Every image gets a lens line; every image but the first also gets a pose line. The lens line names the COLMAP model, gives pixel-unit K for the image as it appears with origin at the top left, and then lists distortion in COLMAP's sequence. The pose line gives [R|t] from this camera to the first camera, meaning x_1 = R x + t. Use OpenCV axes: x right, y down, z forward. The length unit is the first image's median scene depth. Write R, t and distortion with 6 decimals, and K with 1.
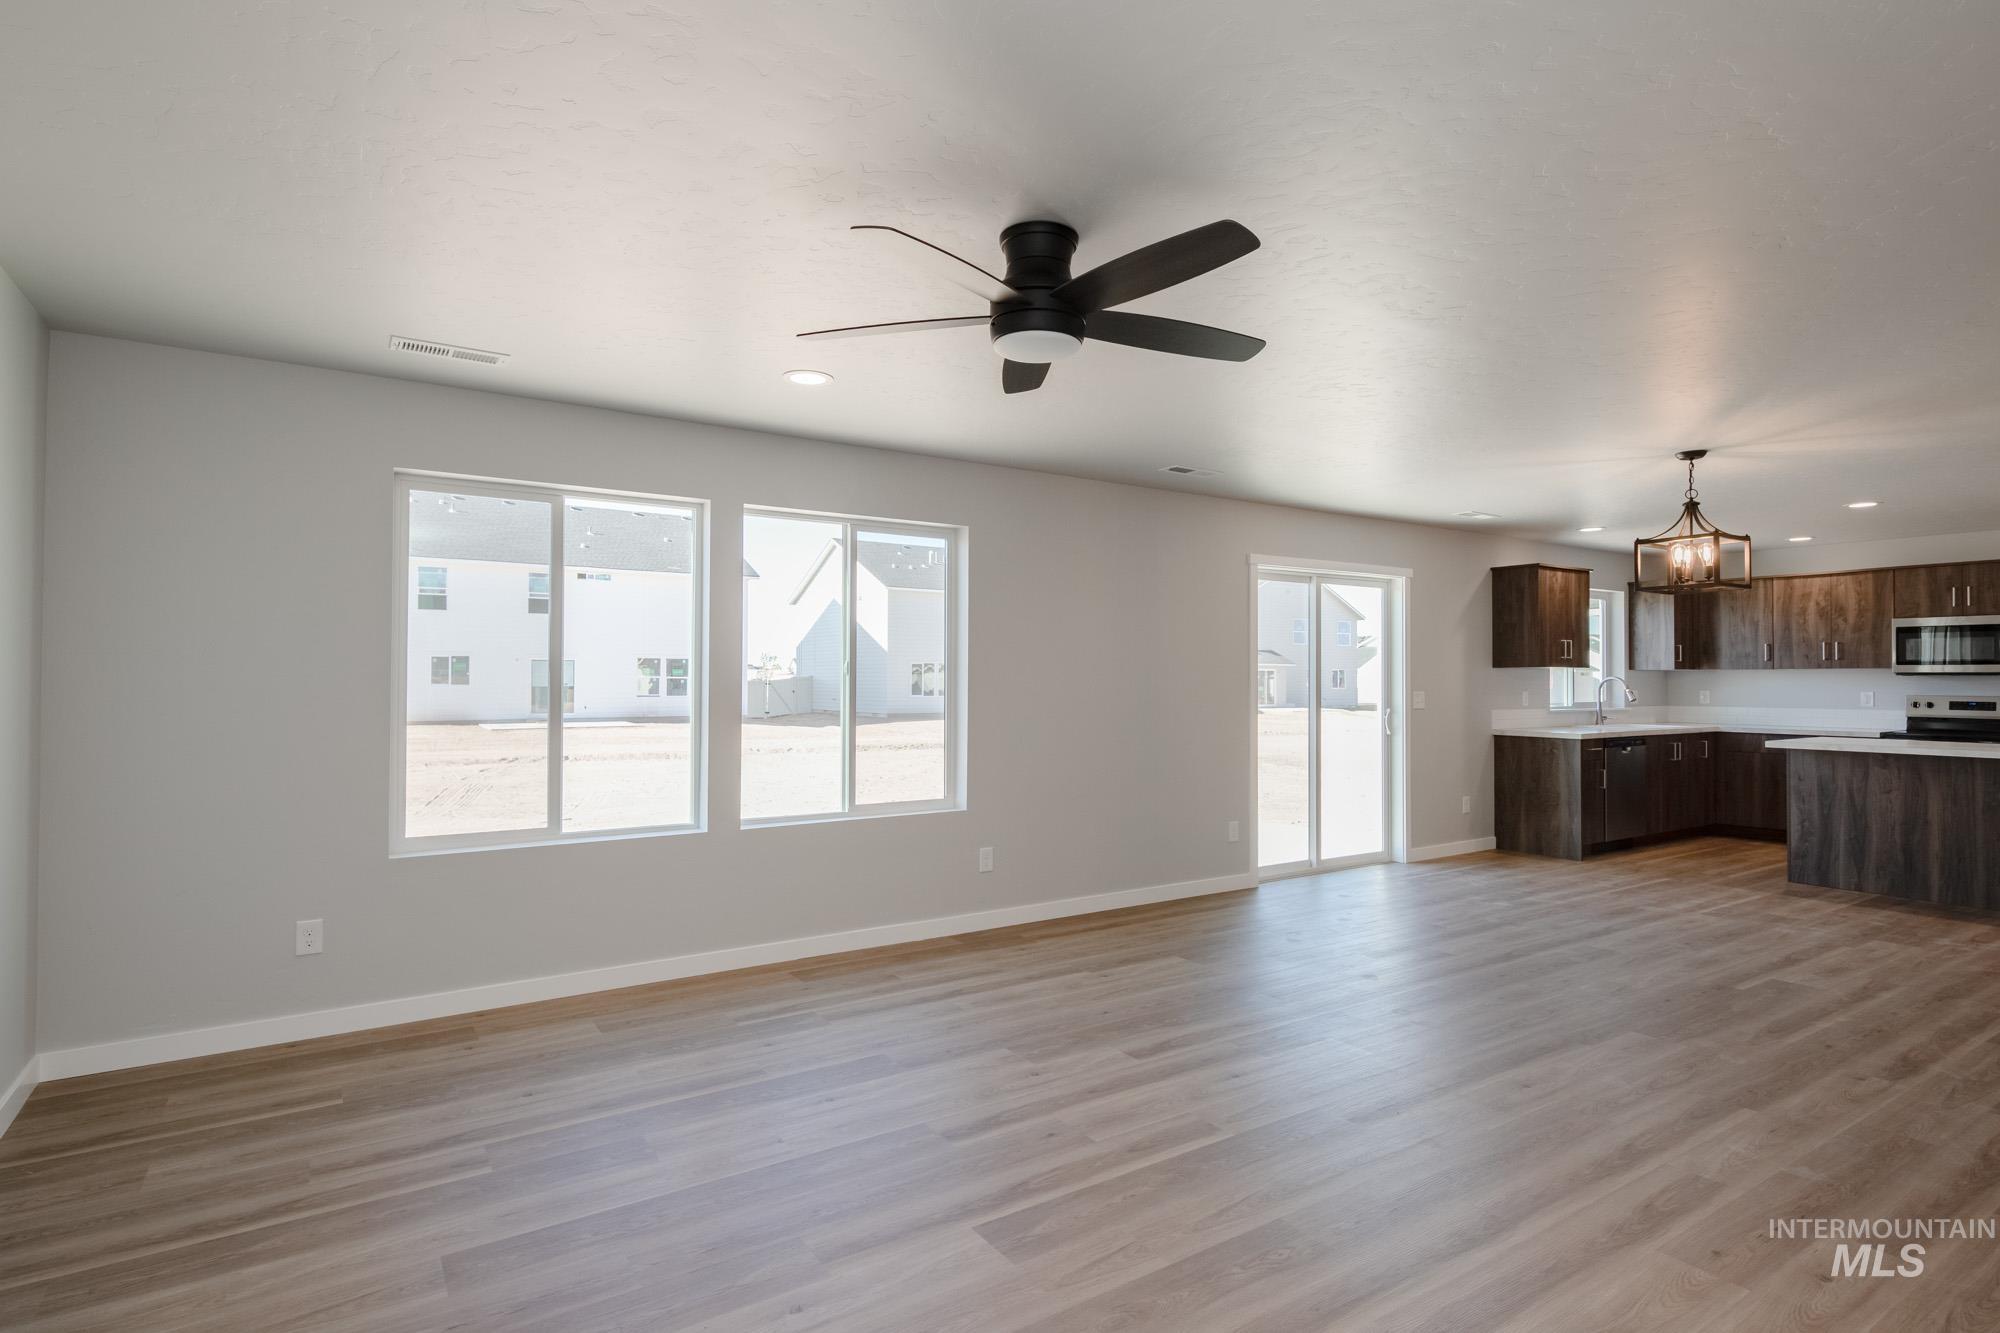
lens RADIAL K [[990.2, 0, 977.0], [0, 990.2, 666.4], [0, 0, 1]] dist [0.003954, -0.001071]
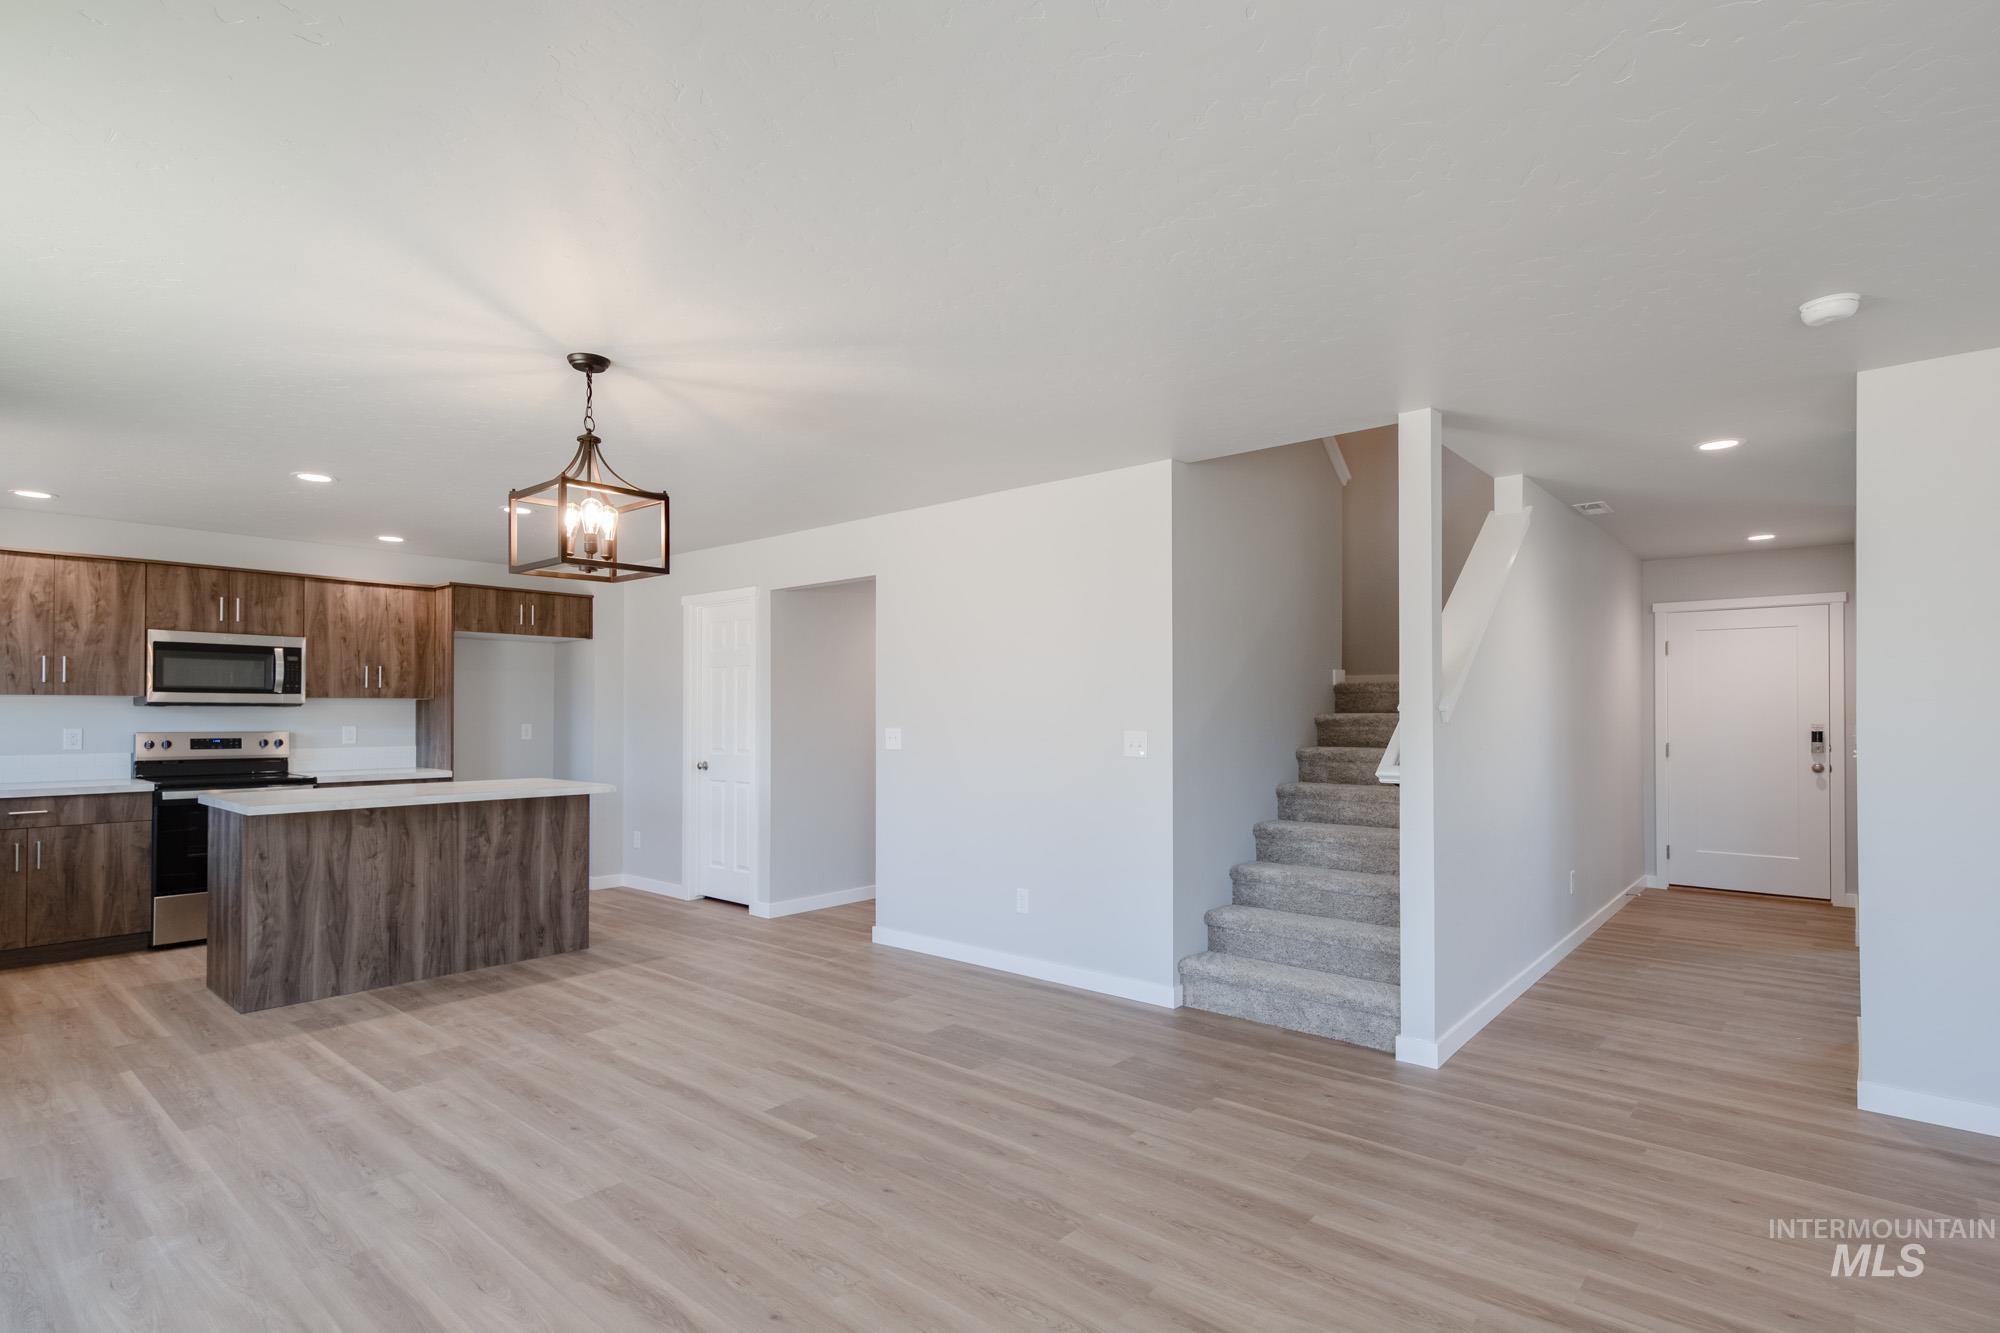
lens RADIAL K [[1006.2, 0, 1010.4], [0, 1006.2, 702.0], [0, 0, 1]] dist [0.012370, -0.005862]
pose [[-0.293767, 0.007757, 0.955845, 0.009499], [-0.013570, 0.999832, -0.012285, 0.007410], [-0.955781, -0.016580, -0.293613, 0.670533]]
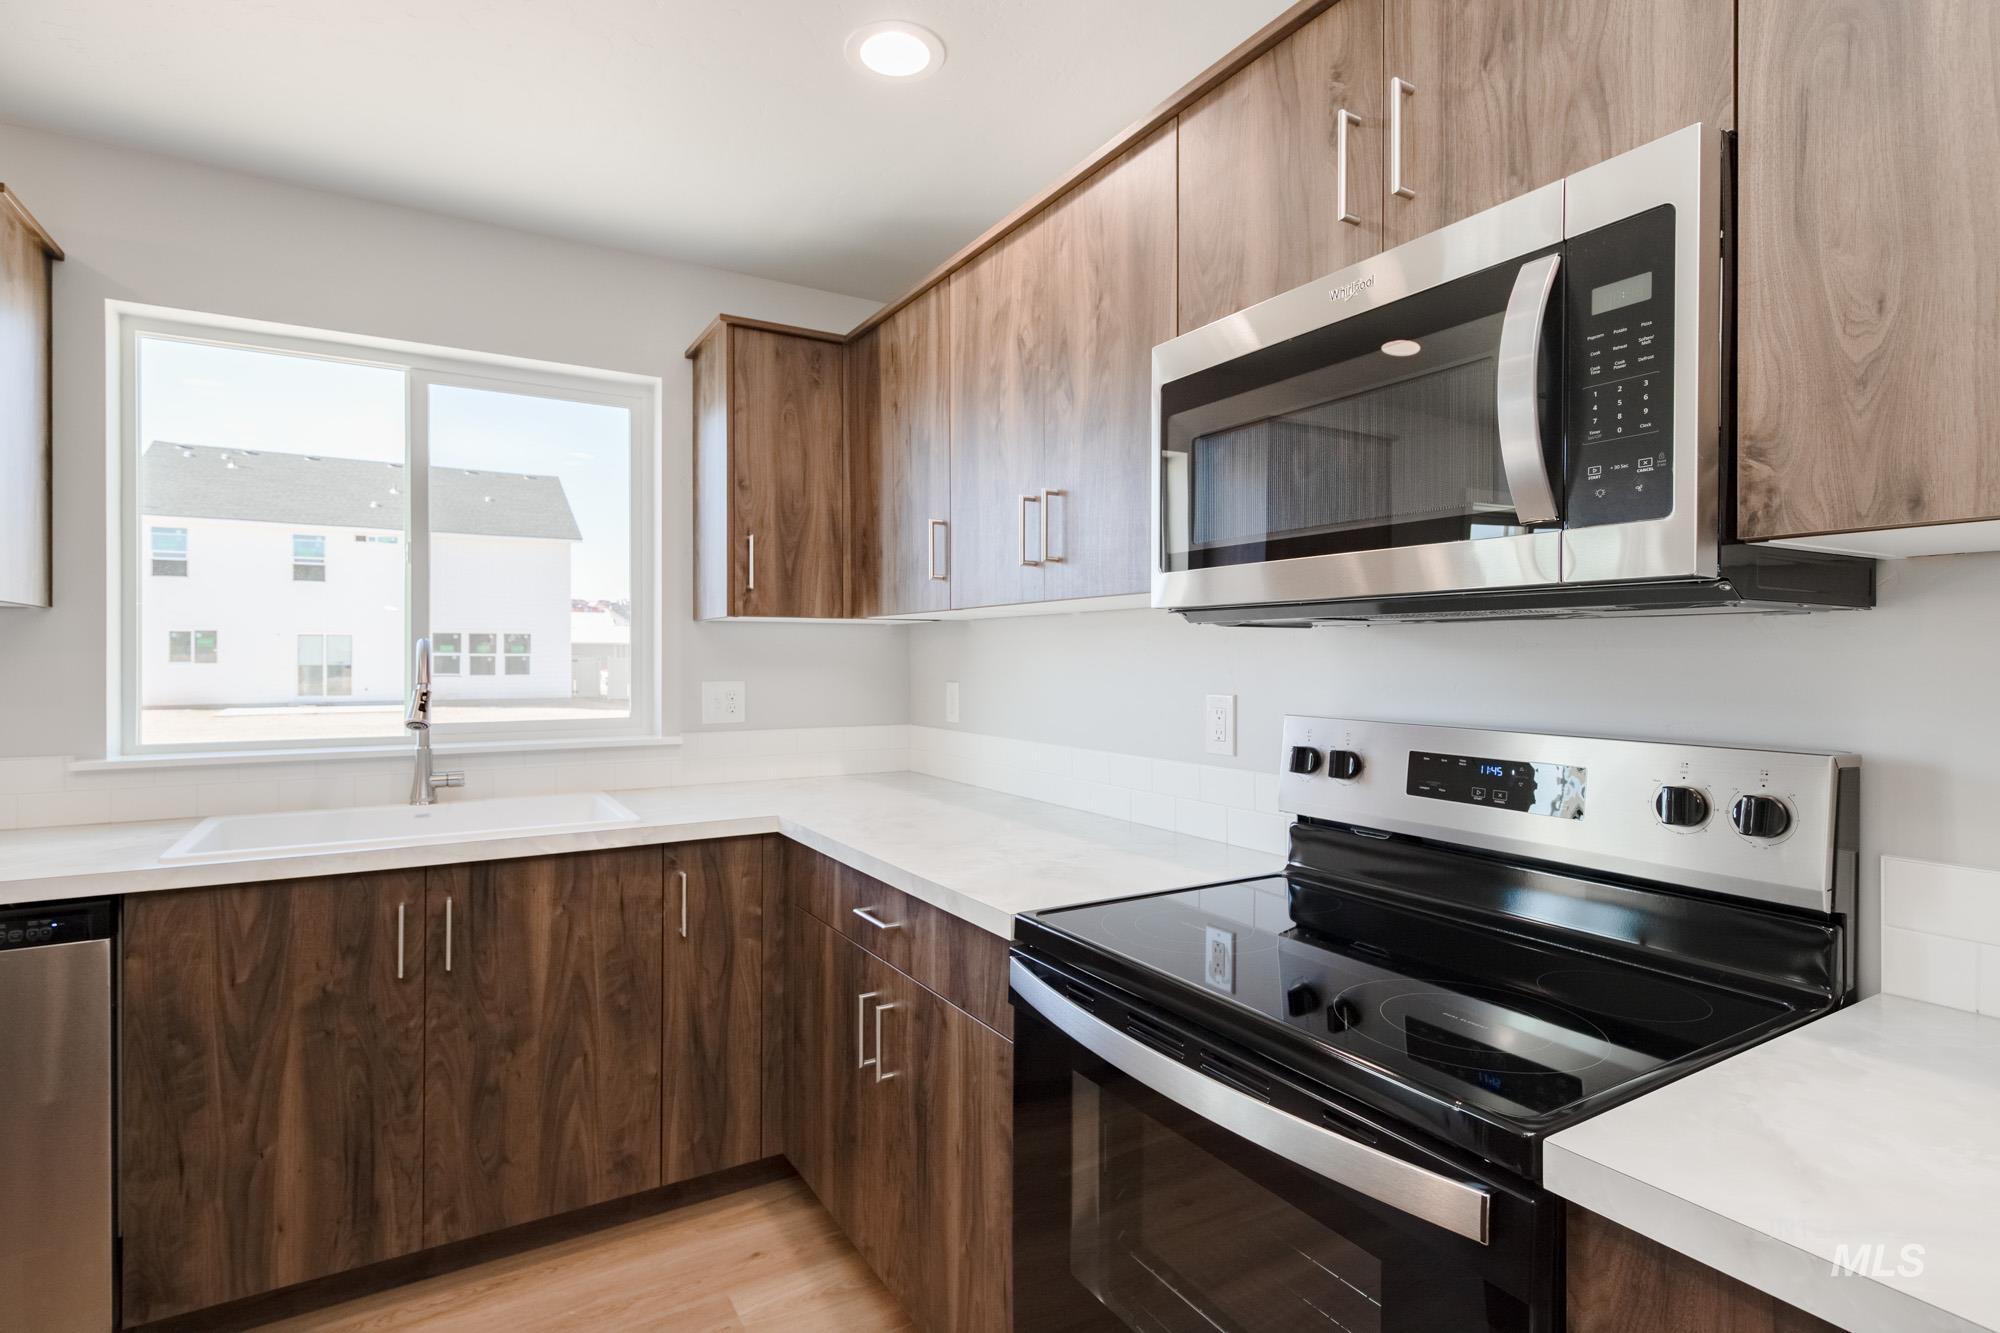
lens RADIAL K [[970.0, 0, 990.8], [0, 970.0, 658.9], [0, 0, 1]] dist [0.007678, -0.001626]
pose [[0.999621, -0.001699, -0.027475, 0.991121], [0.002121, 0.999880, 0.015338, 0.014840], [0.027446, -0.015390, 0.999505, 0.883654]]
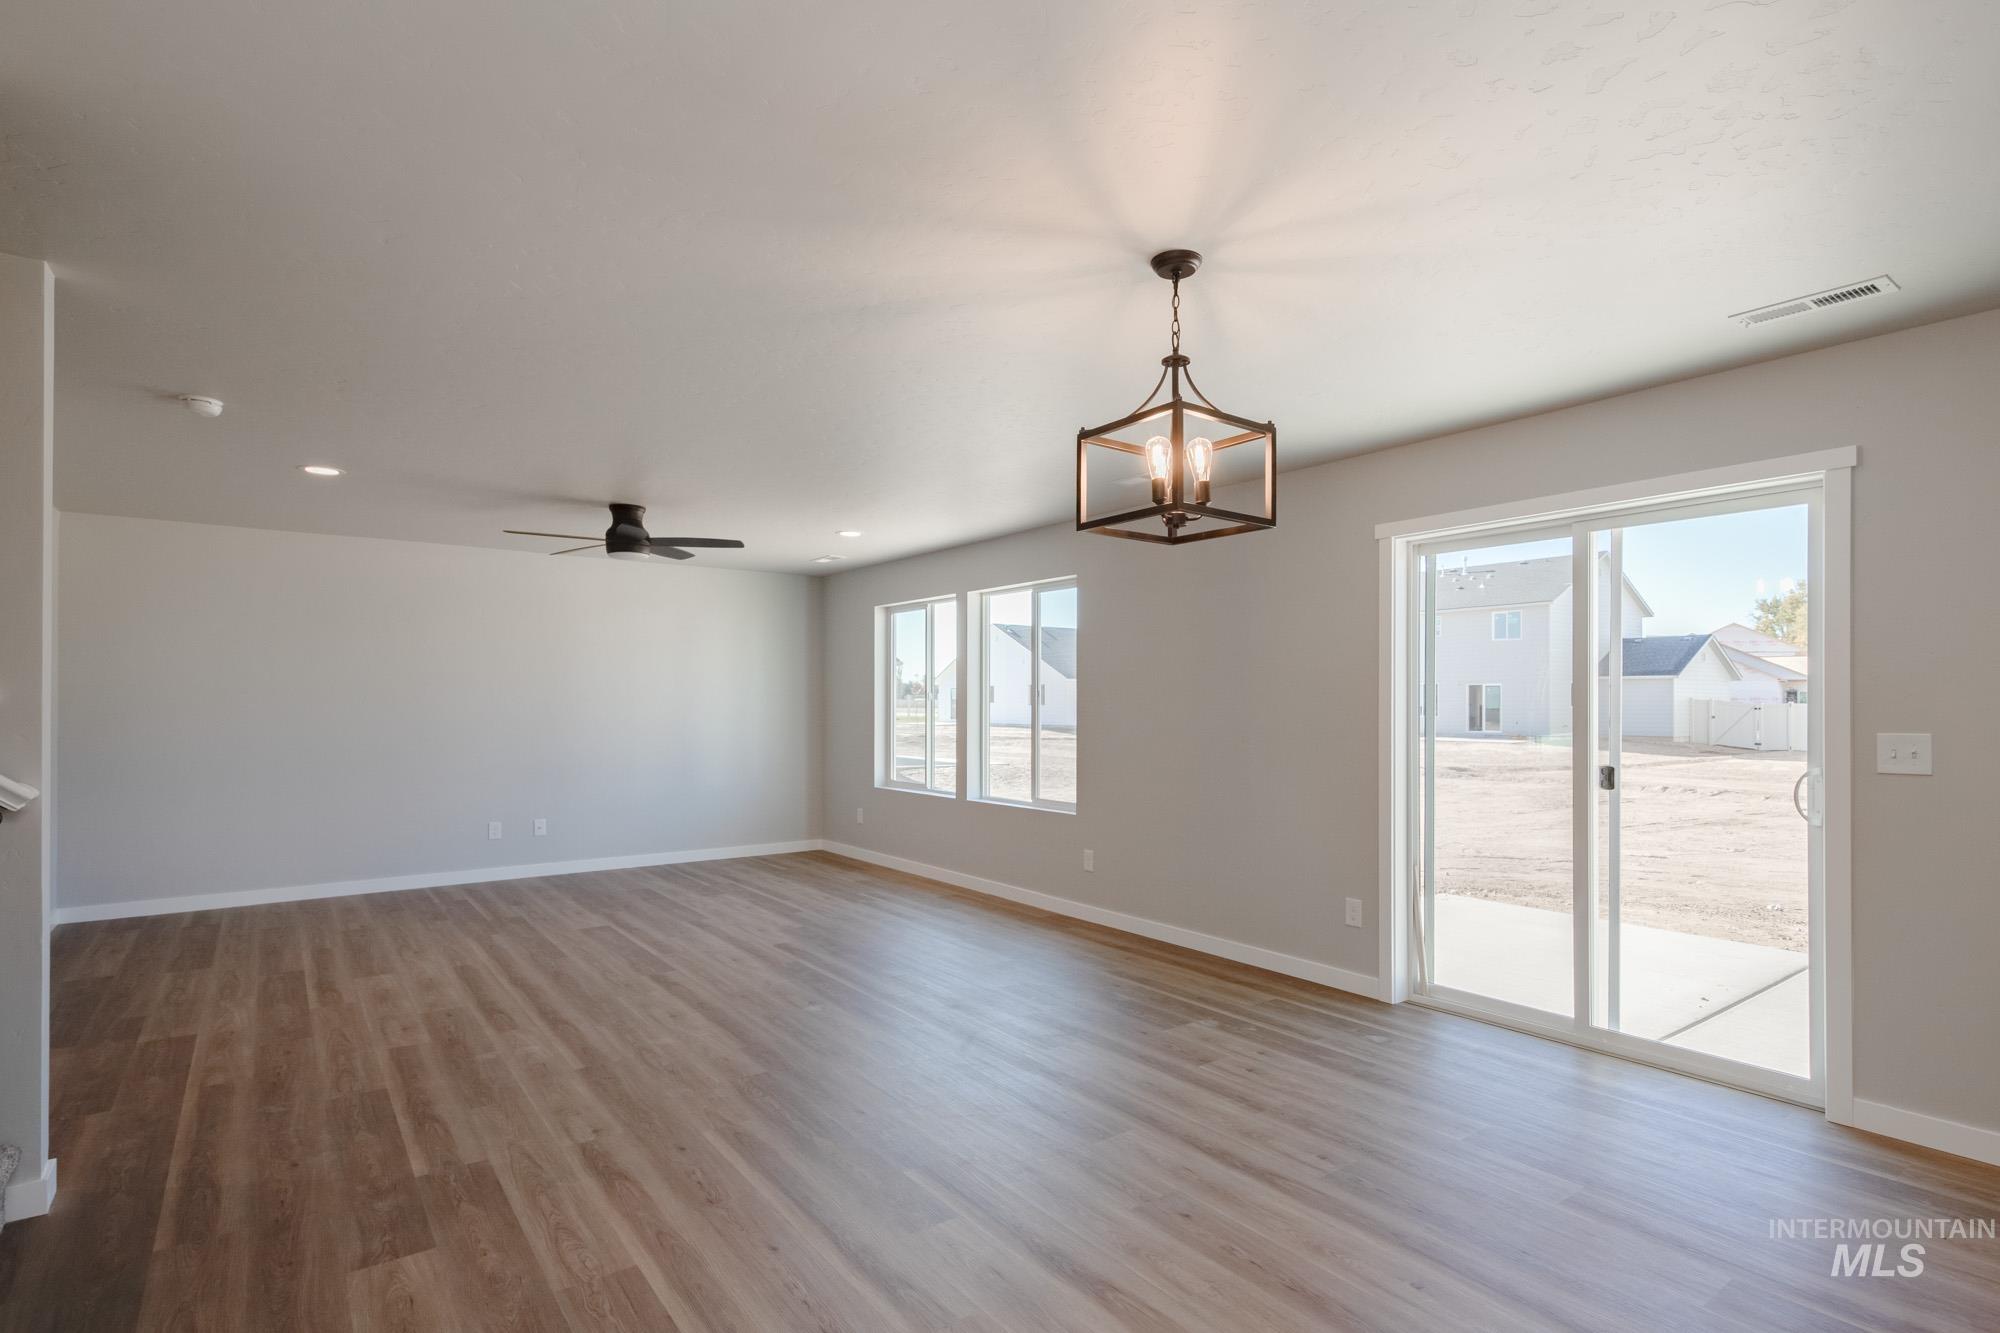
lens RADIAL K [[988.2, 0, 1003.6], [0, 988.2, 700.0], [0, 0, 1]] dist [0.025867, -0.015625]
pose [[0.073405, -0.005945, -0.997285, 0.885216], [0.012512, 0.999909, -0.005040, 0.009819], [0.997224, -0.012108, 0.073473, 0.629797]]
